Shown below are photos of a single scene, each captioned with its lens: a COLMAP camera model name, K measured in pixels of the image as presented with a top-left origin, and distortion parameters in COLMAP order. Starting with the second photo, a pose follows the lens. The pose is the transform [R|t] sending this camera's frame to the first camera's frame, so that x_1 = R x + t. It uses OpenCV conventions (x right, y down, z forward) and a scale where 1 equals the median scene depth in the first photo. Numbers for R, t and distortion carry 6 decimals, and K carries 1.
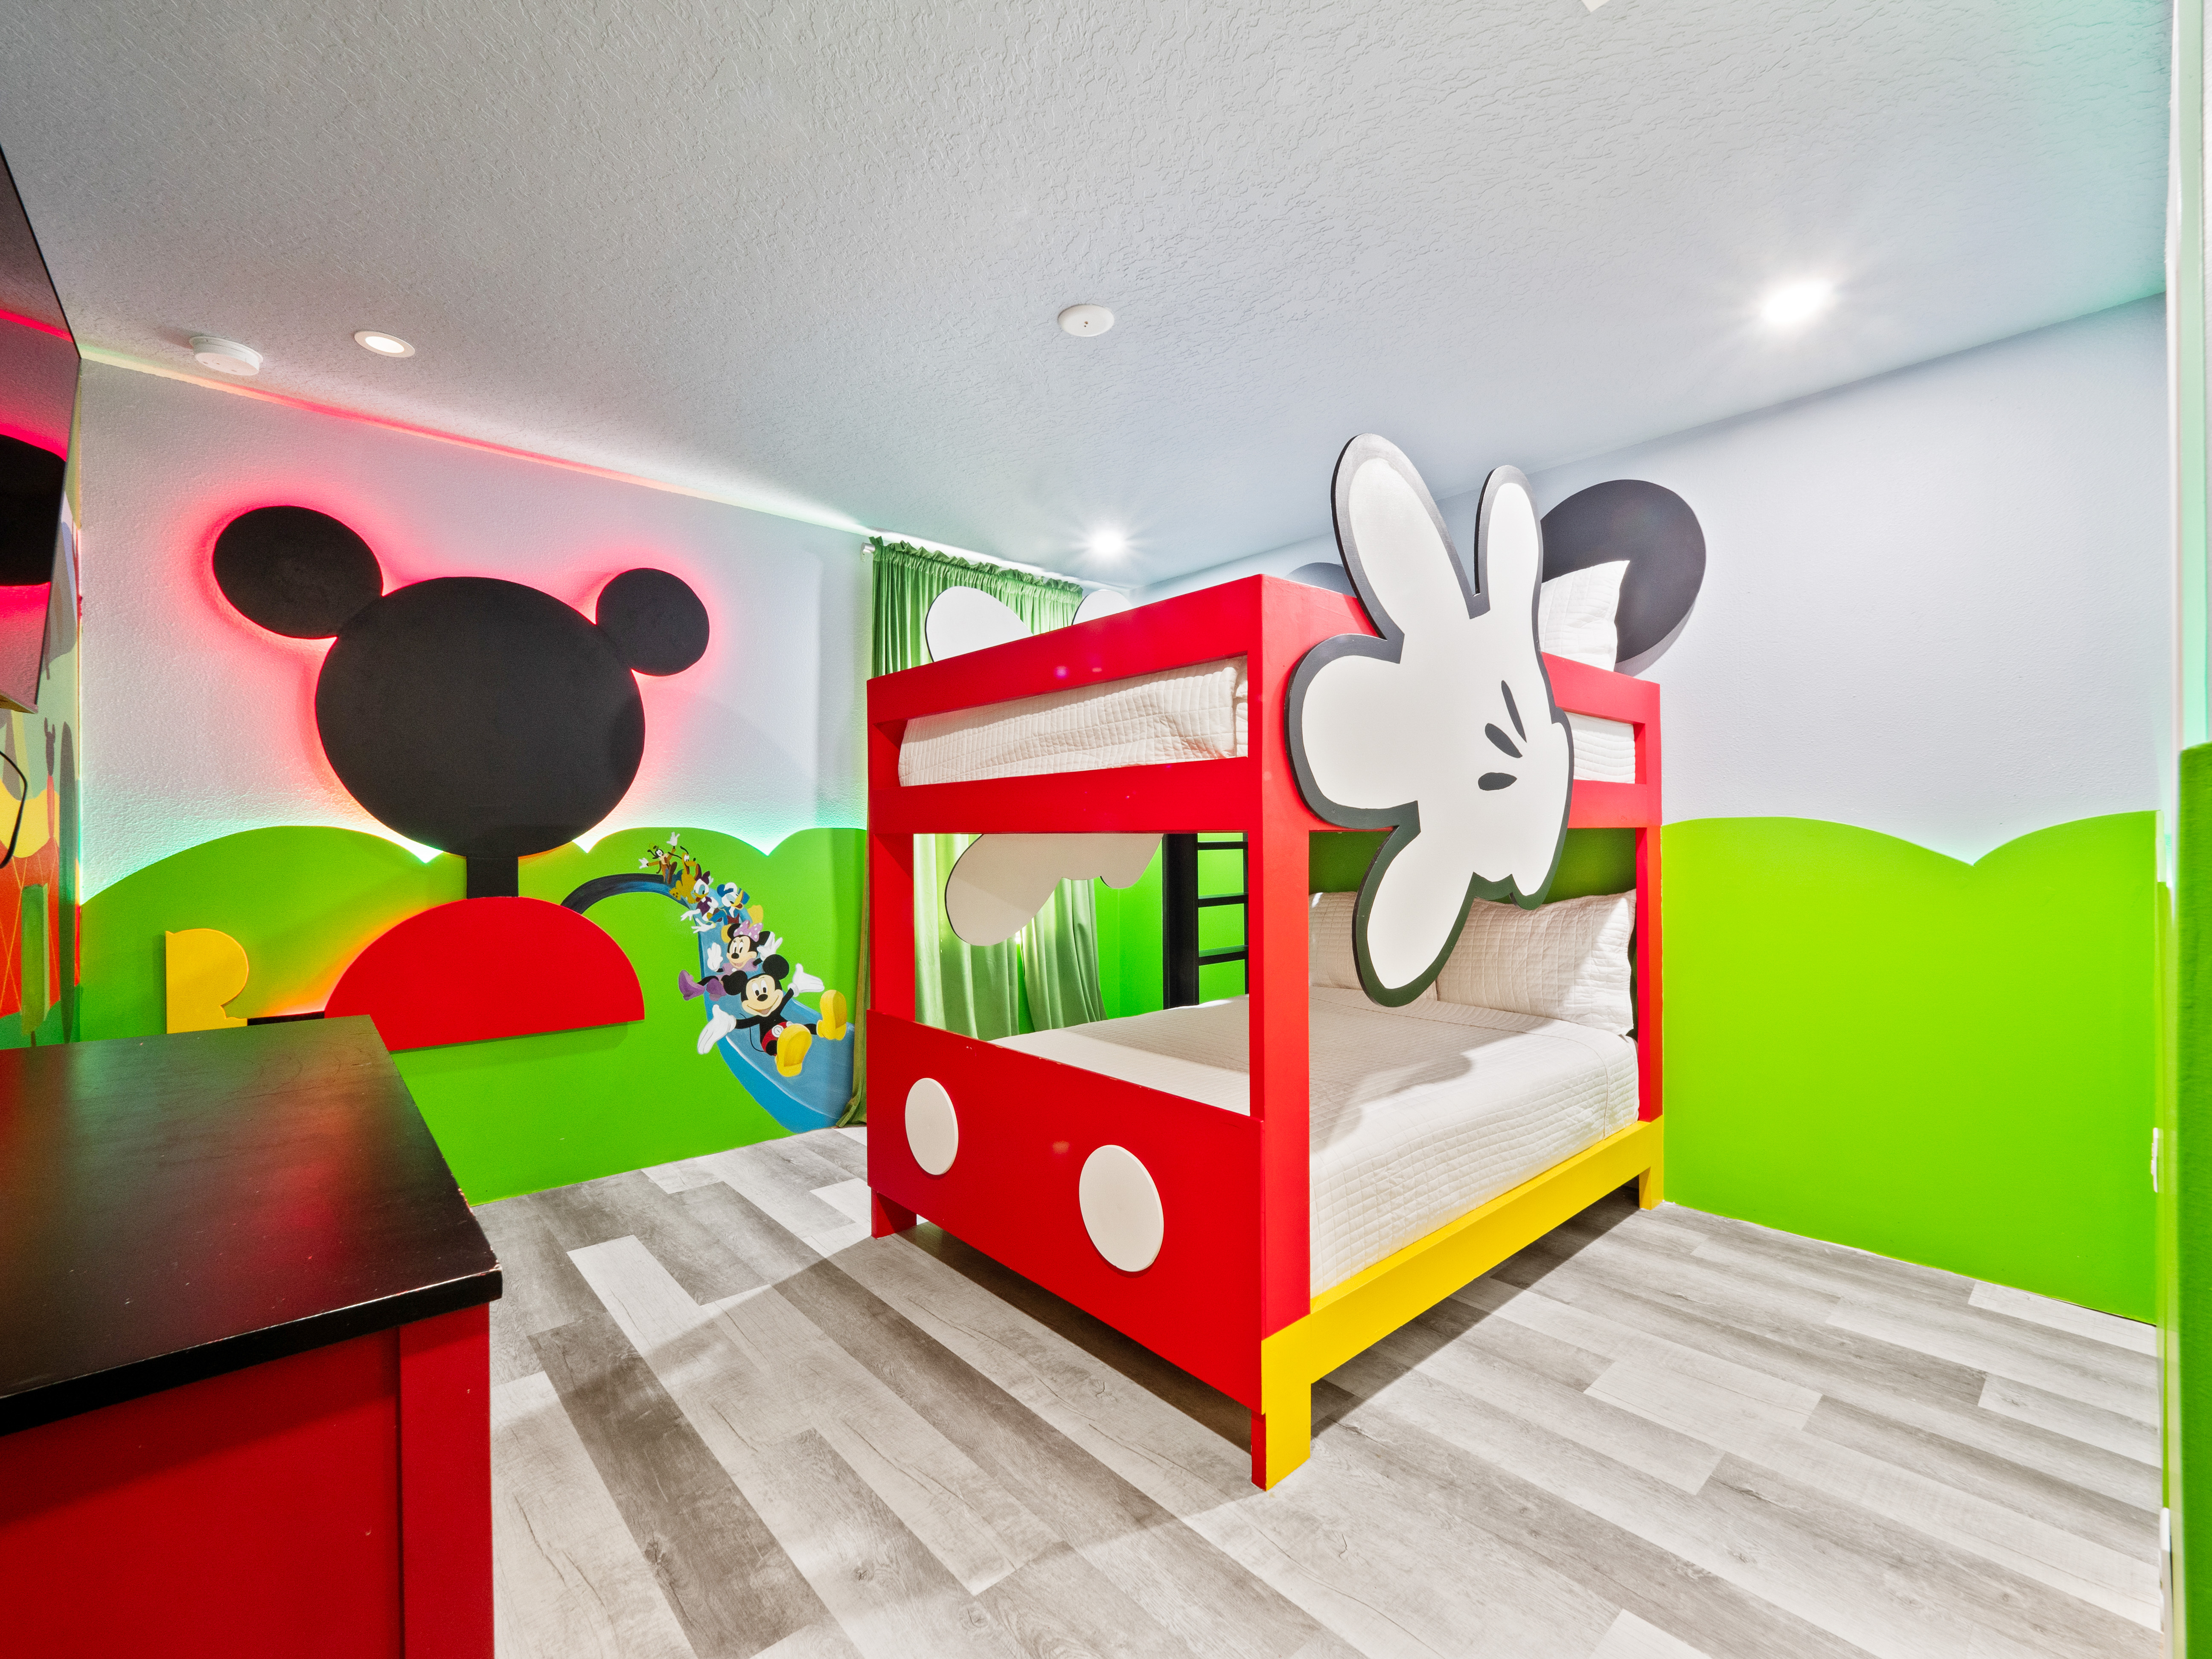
lens RADIAL K [[940.4, 0, 1081.9], [0, 940.4, 845.7], [0, 0, 1]] dist [-0.007019, -0.000385]
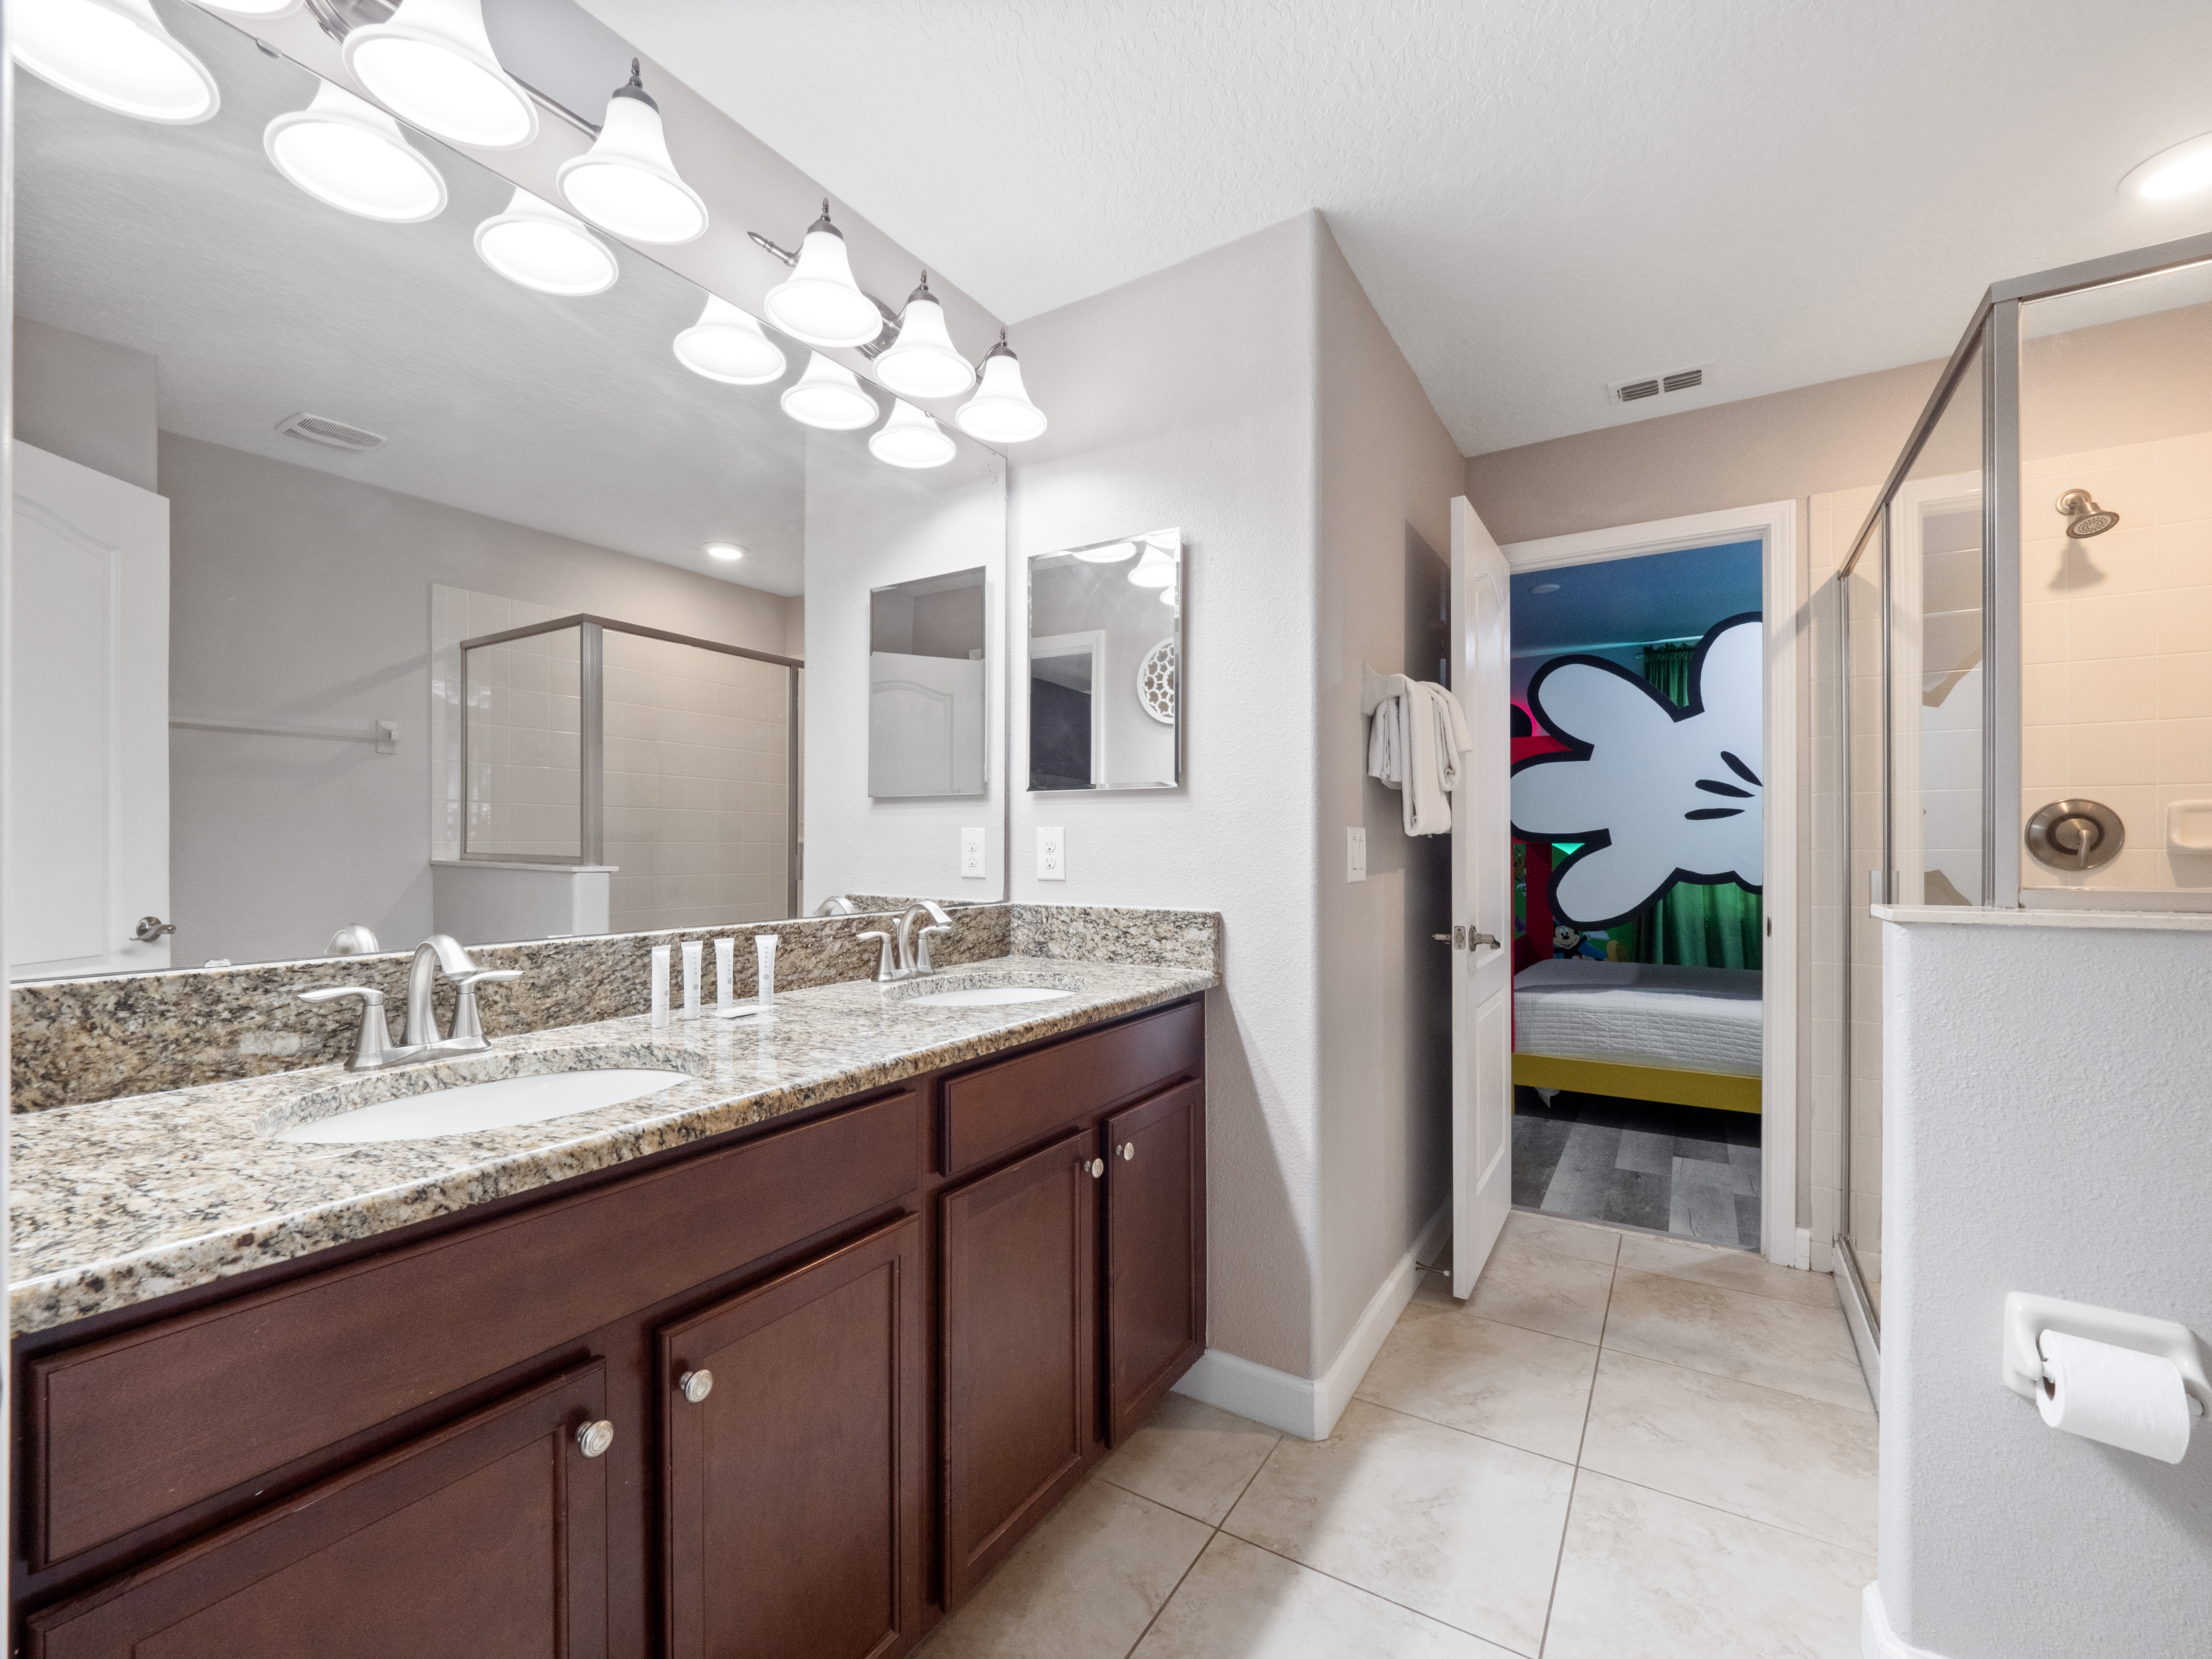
lens RADIAL K [[915.6, 0, 1106.0], [0, 915.6, 829.5], [0, 0, 1]] dist [-0.011444, -0.000484]
pose [[0.305773, -0.012694, -0.952020, 1.985346], [-0.003687, 0.999888, -0.014516, -0.015630], [0.952097, 0.007949, 0.305692, -0.612150]]
